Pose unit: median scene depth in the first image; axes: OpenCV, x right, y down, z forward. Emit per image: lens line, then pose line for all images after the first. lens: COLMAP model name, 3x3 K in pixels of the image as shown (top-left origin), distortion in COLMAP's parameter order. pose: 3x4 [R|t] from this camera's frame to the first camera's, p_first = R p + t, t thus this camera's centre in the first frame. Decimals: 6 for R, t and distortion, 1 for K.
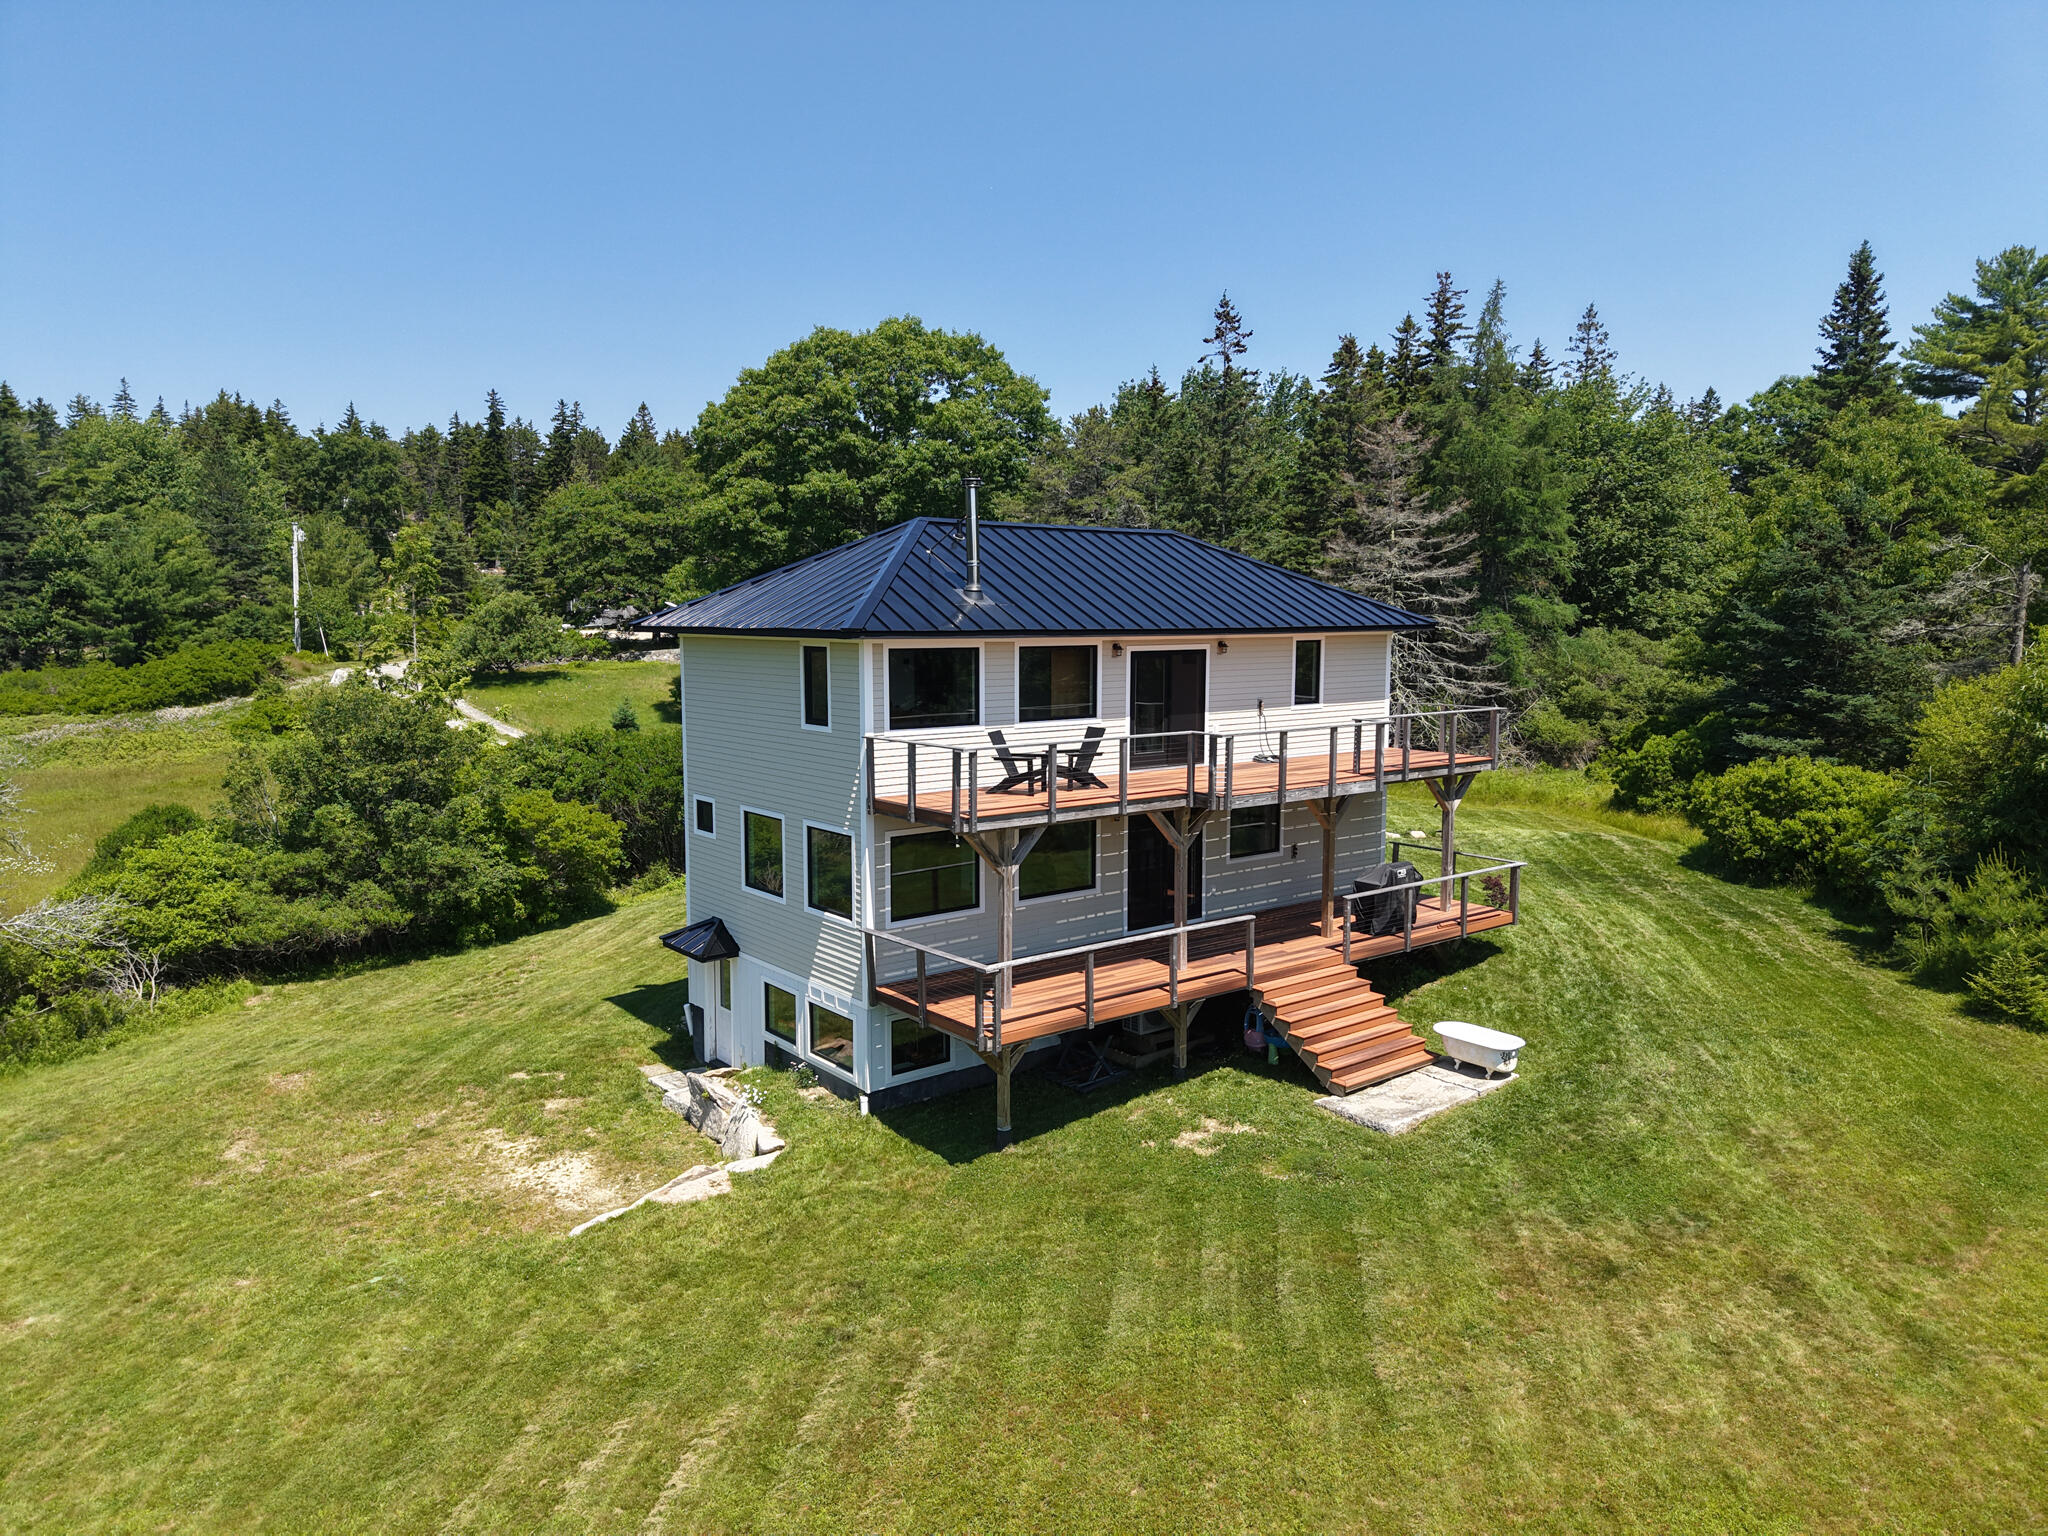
lens RADIAL K [[1366.9, 0, 1024.0], [0, 1366.9, 768.0], [0, 0, 1]] dist [0.048235, -0.062253]
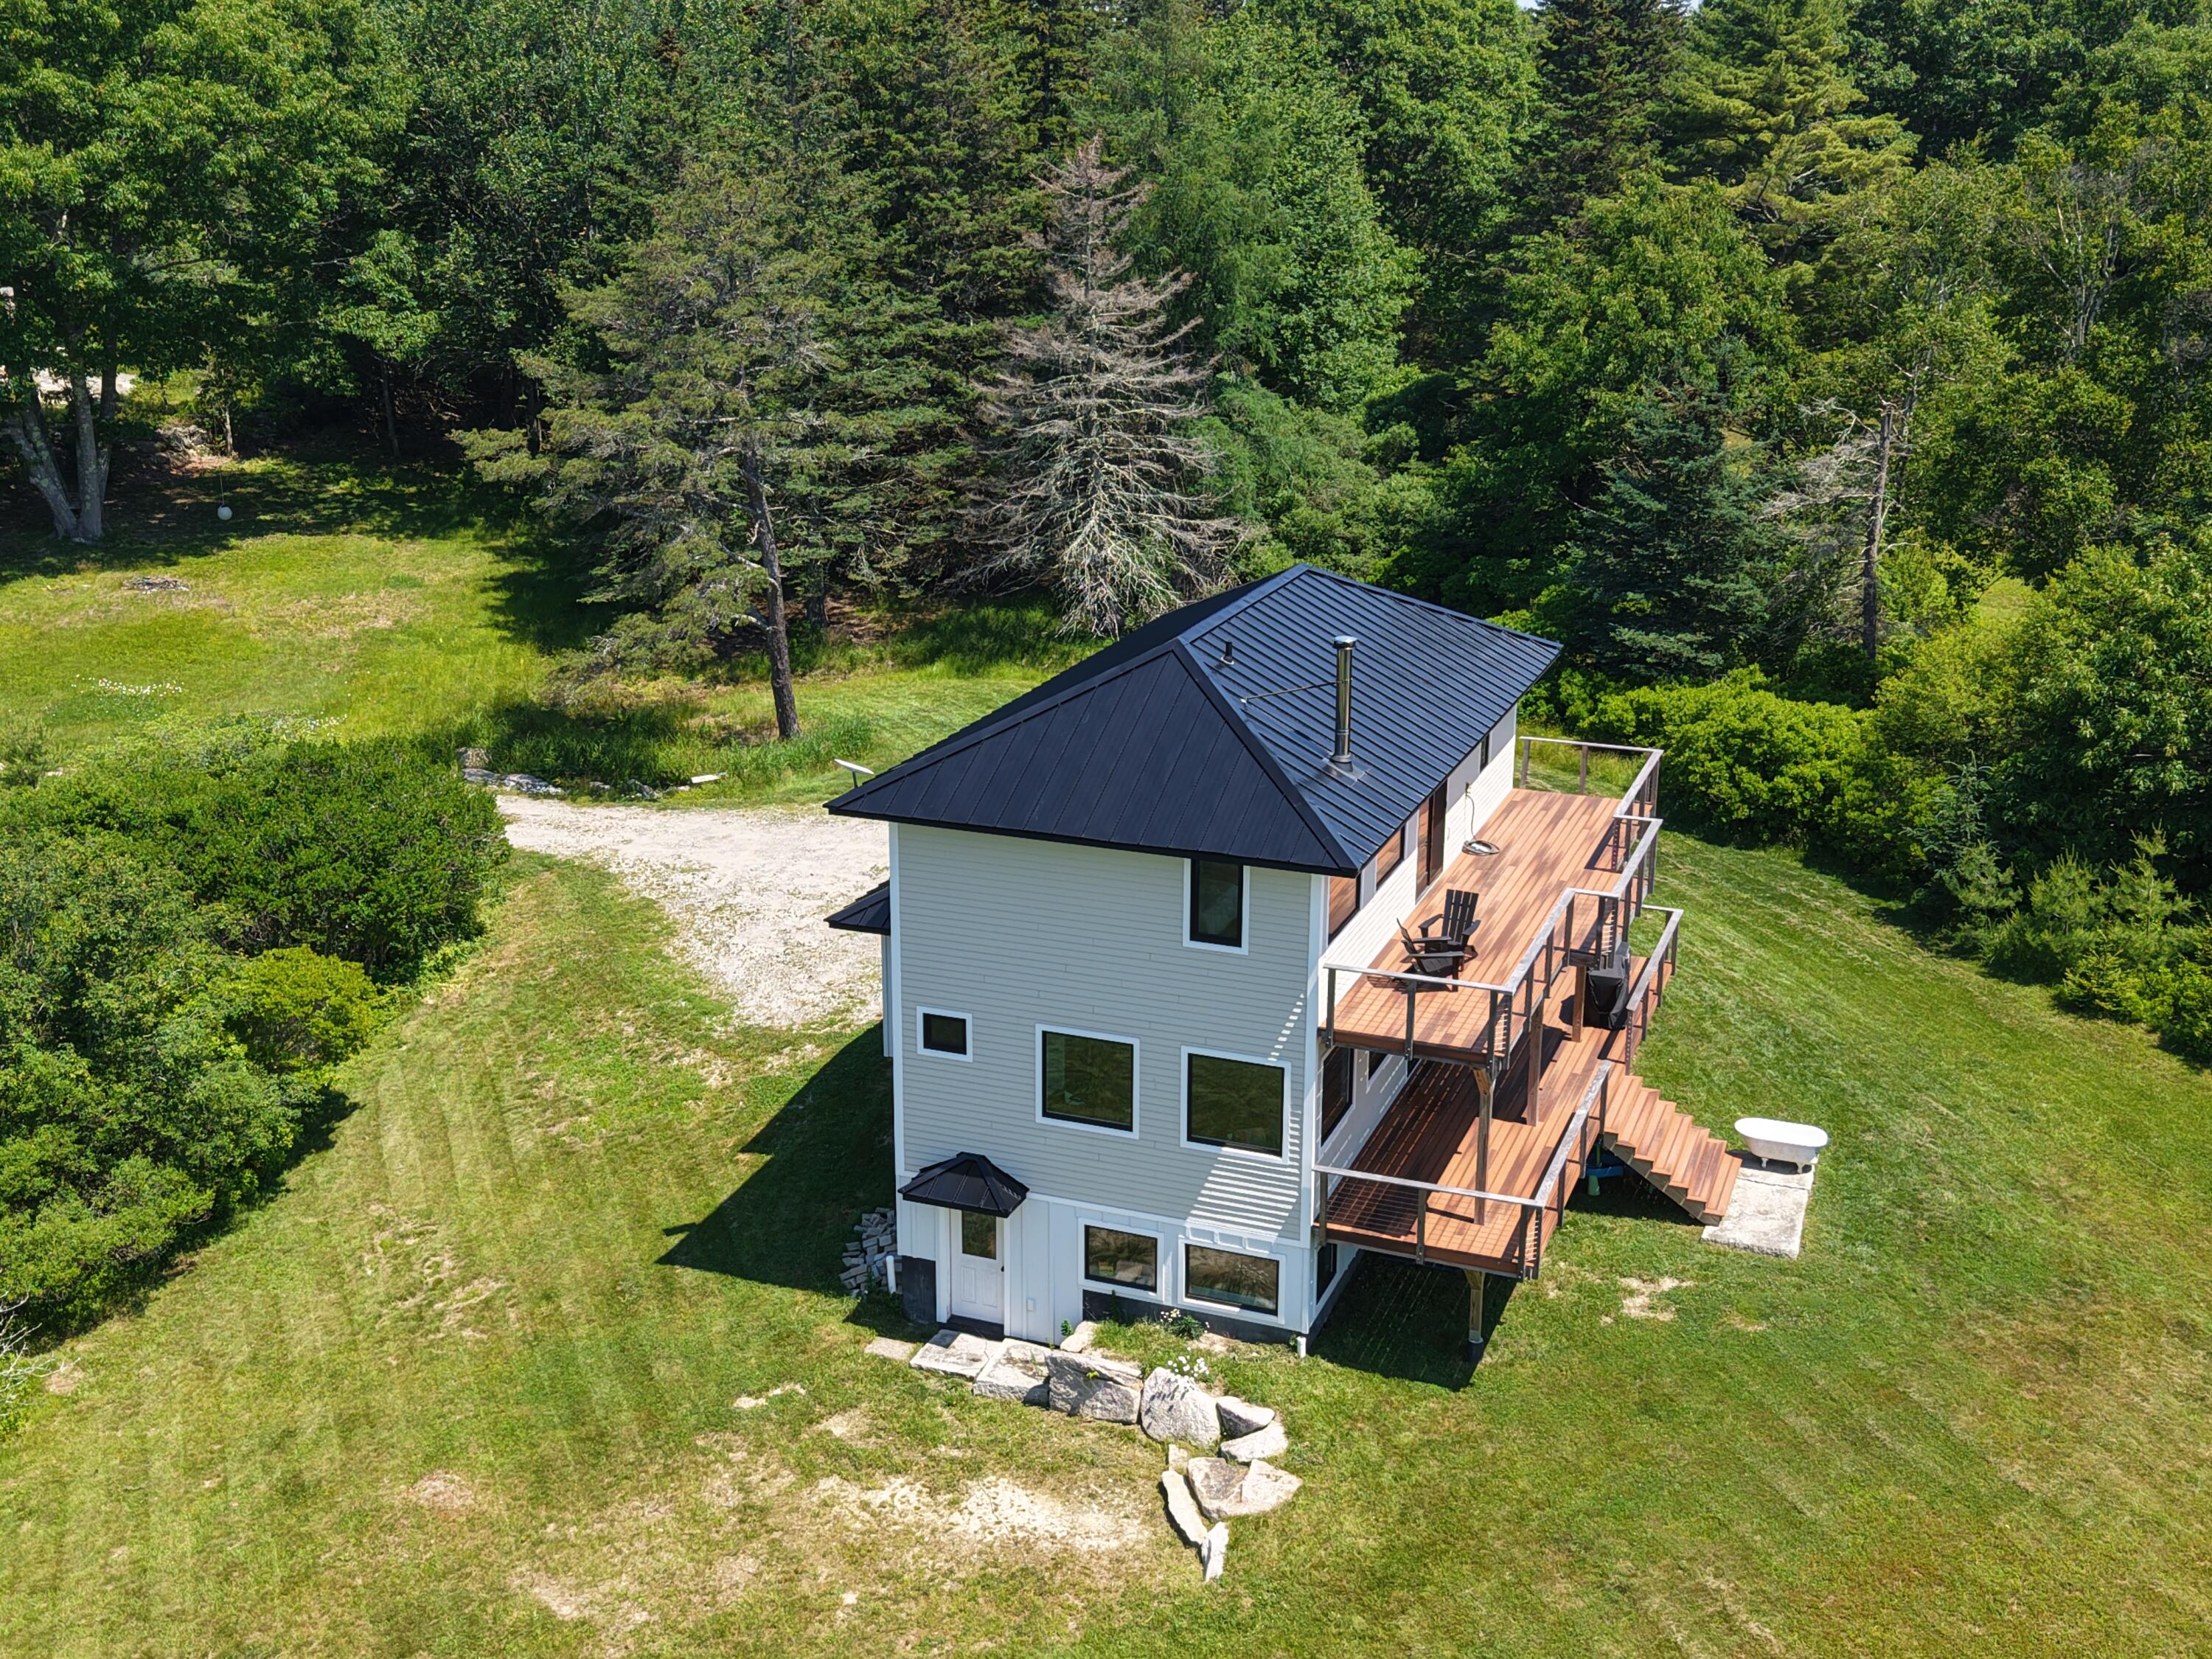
lens RADIAL K [[2366.8, 0, 1106.0], [0, 2366.8, 829.5], [0, 0, 1]] dist [0.143220, -0.407861]
pose [[0.860338, -0.144333, 0.488862, -0.875384], [0.050257, 0.978419, 0.200426, -0.379575], [-0.507240, -0.147866, 0.849025, -0.204928]]
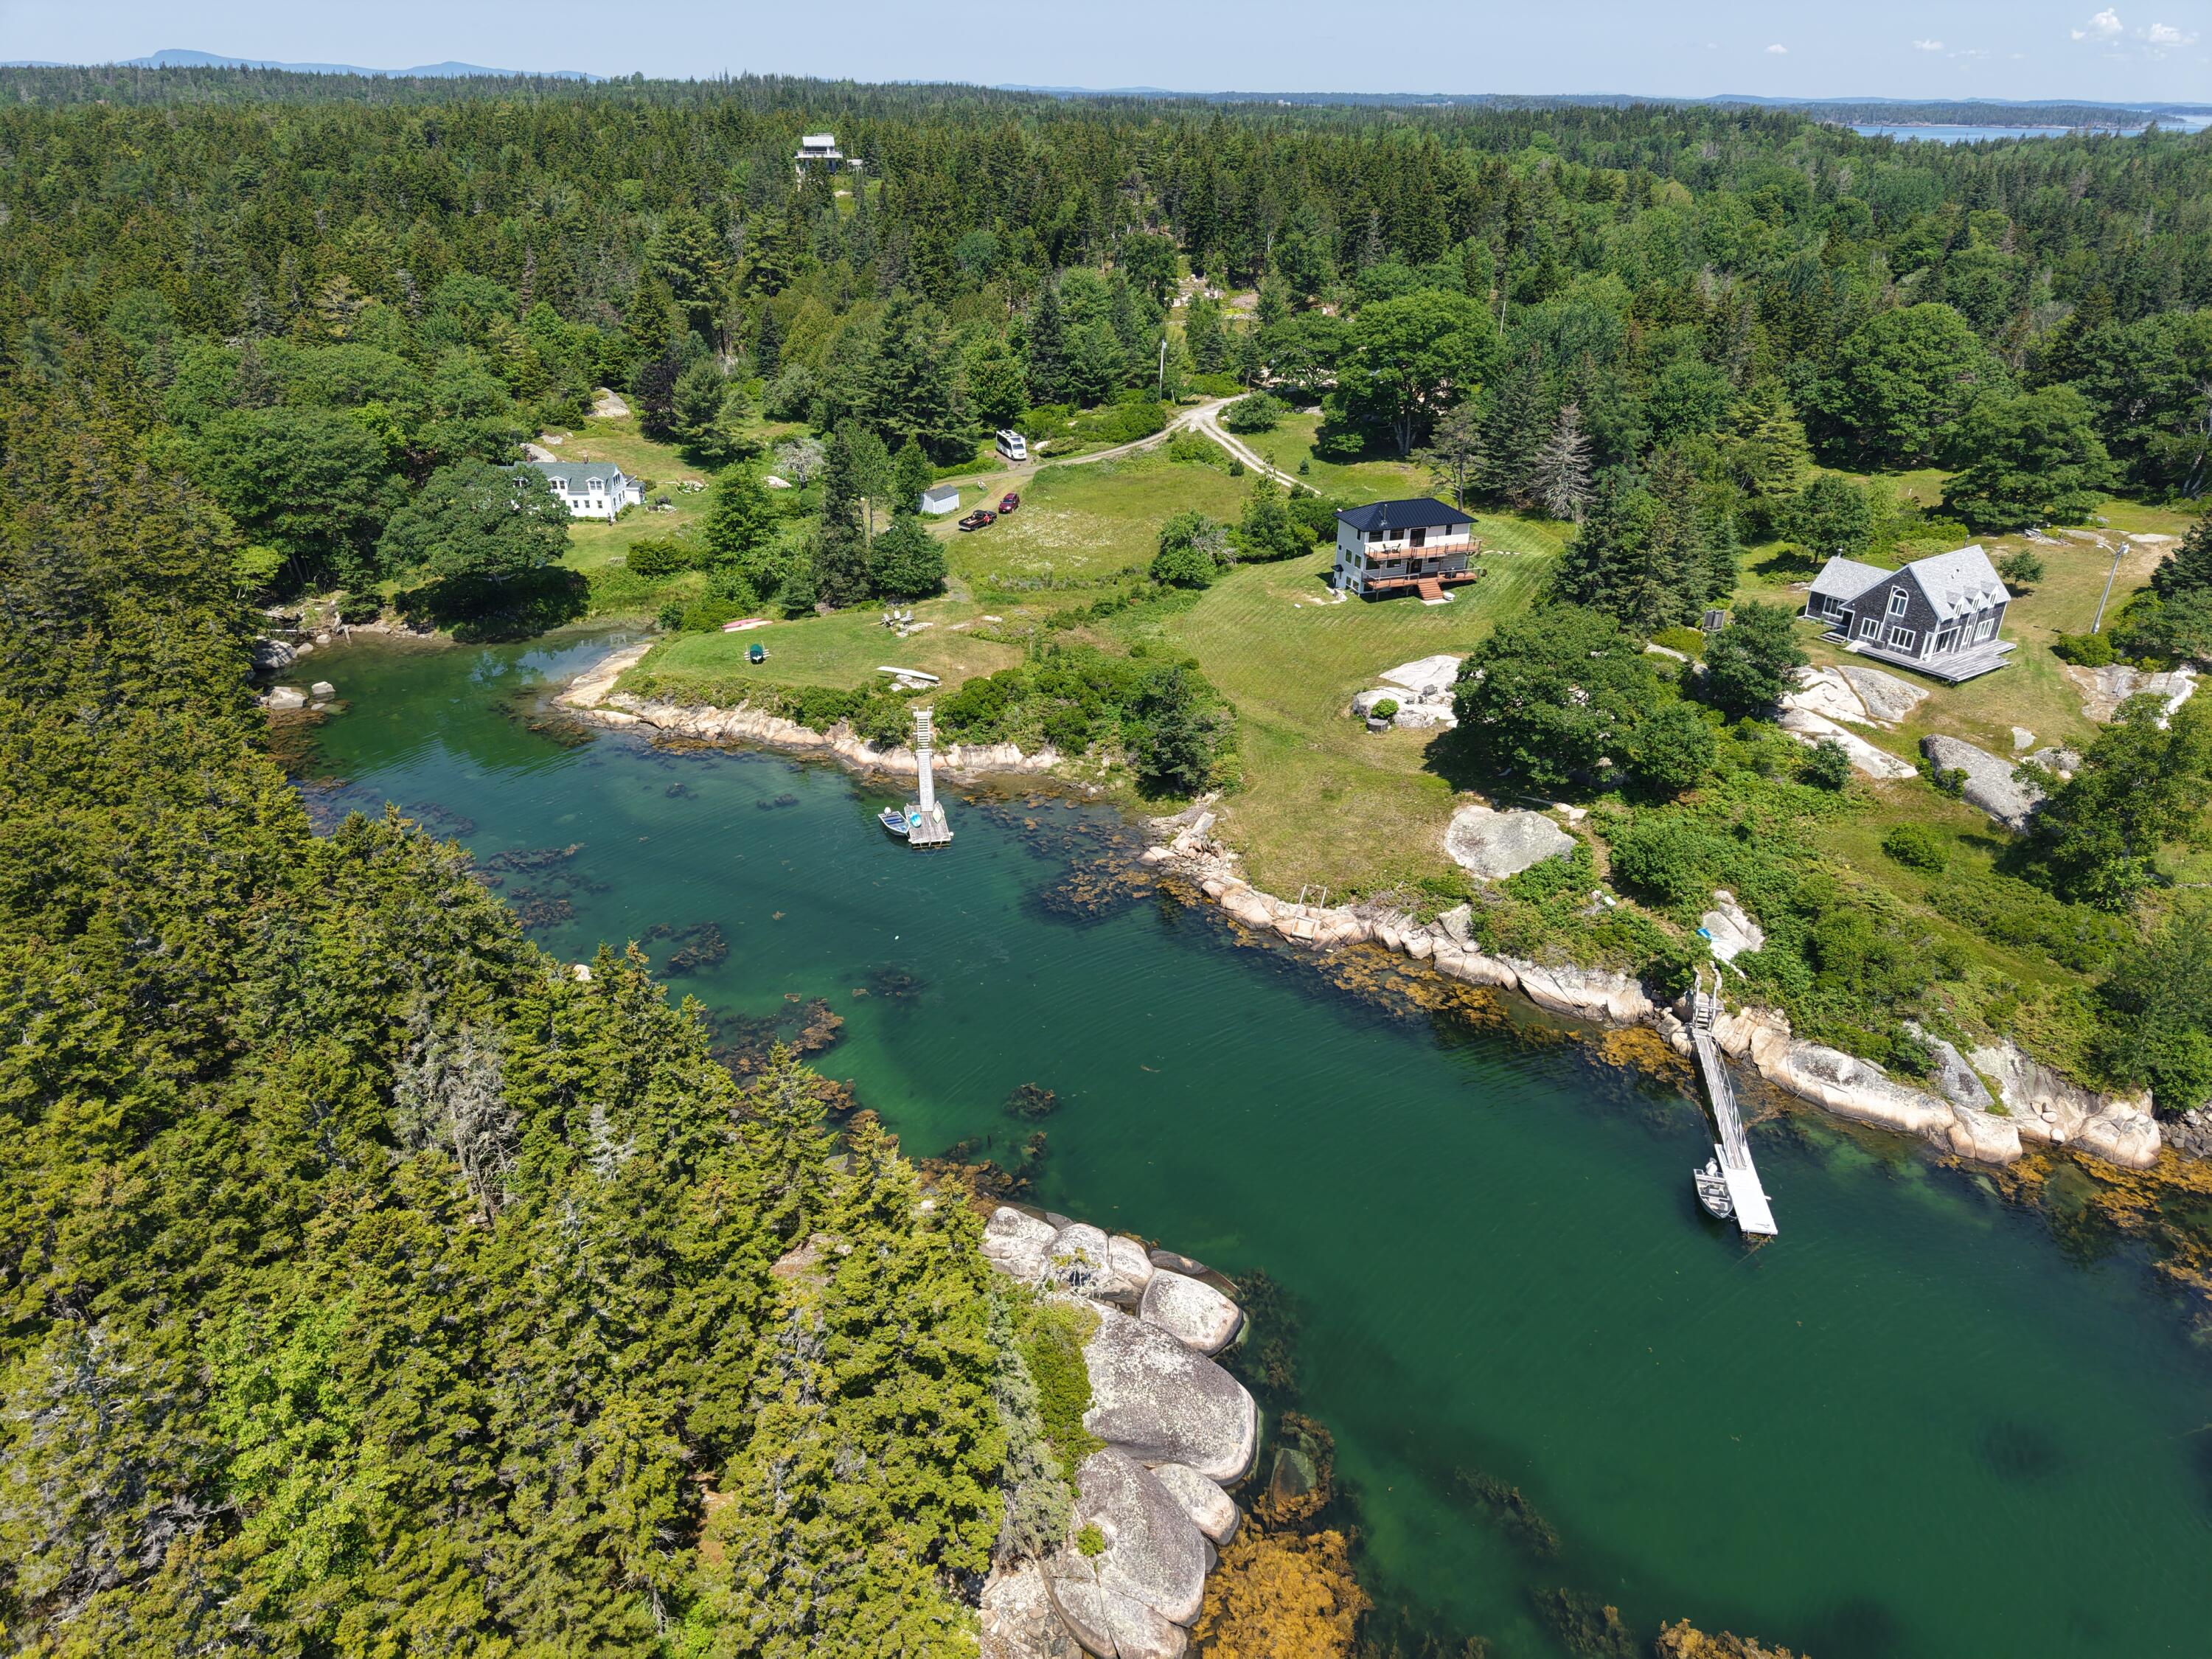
lens RADIAL K [[1476.3, 0, 1106.0], [0, 1476.3, 829.5], [0, 0, 1]] dist [0.048235, -0.062253]
pose [[0.939431, 0.160669, -0.302745, 1.067604], [-0.047563, 0.935882, 0.349089, -1.126068], [0.339421, -0.313546, 0.886838, -6.051502]]
